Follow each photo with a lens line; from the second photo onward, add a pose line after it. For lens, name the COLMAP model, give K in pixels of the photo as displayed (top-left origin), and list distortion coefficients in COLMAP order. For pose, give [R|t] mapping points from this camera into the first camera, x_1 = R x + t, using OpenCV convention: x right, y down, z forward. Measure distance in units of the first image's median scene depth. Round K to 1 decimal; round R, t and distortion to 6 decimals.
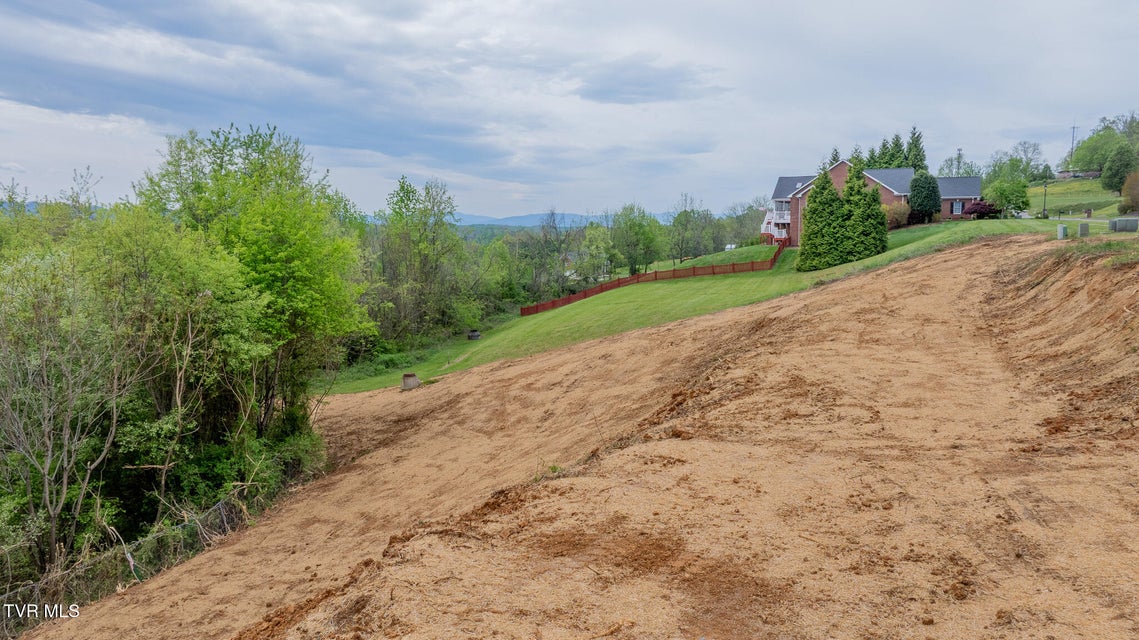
lens RADIAL K [[784.2, 0, 569.5], [0, 784.2, 320.0], [0, 0, 1]] dist [-0.003761, -0.047770]
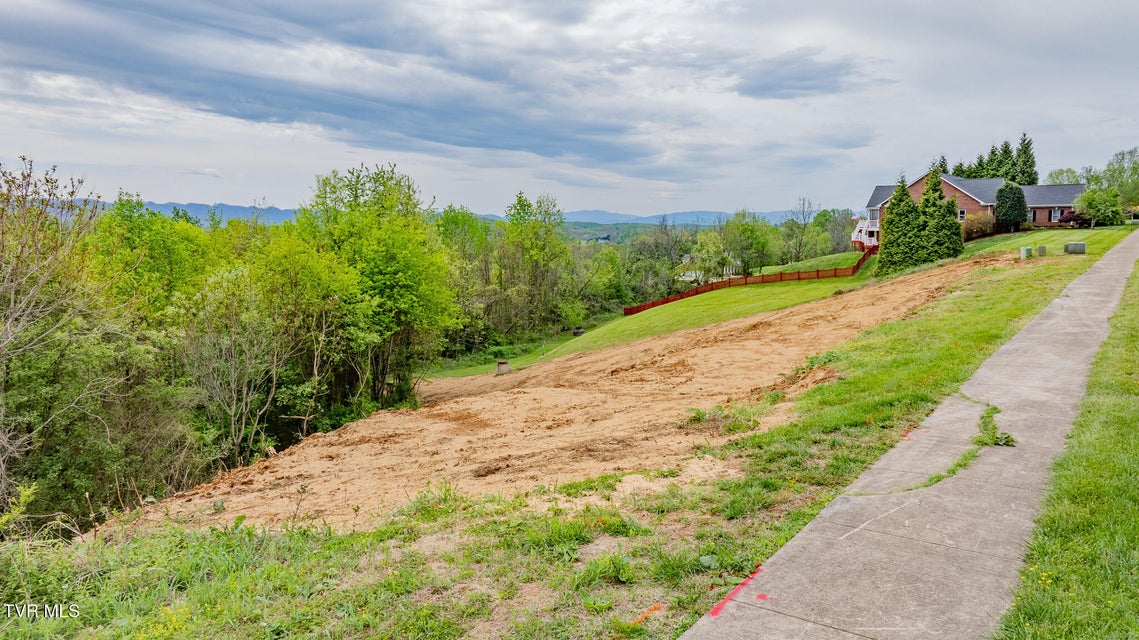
lens RADIAL K [[801.8, 0, 569.5], [0, 801.8, 320.0], [0, 0, 1]] dist [-0.146795, 0.229065]
pose [[0.979781, 0.018193, -0.199243, 0.093581], [-0.017596, 0.999834, 0.004767, -0.002795], [0.199296, -0.001165, 0.979939, -0.127836]]
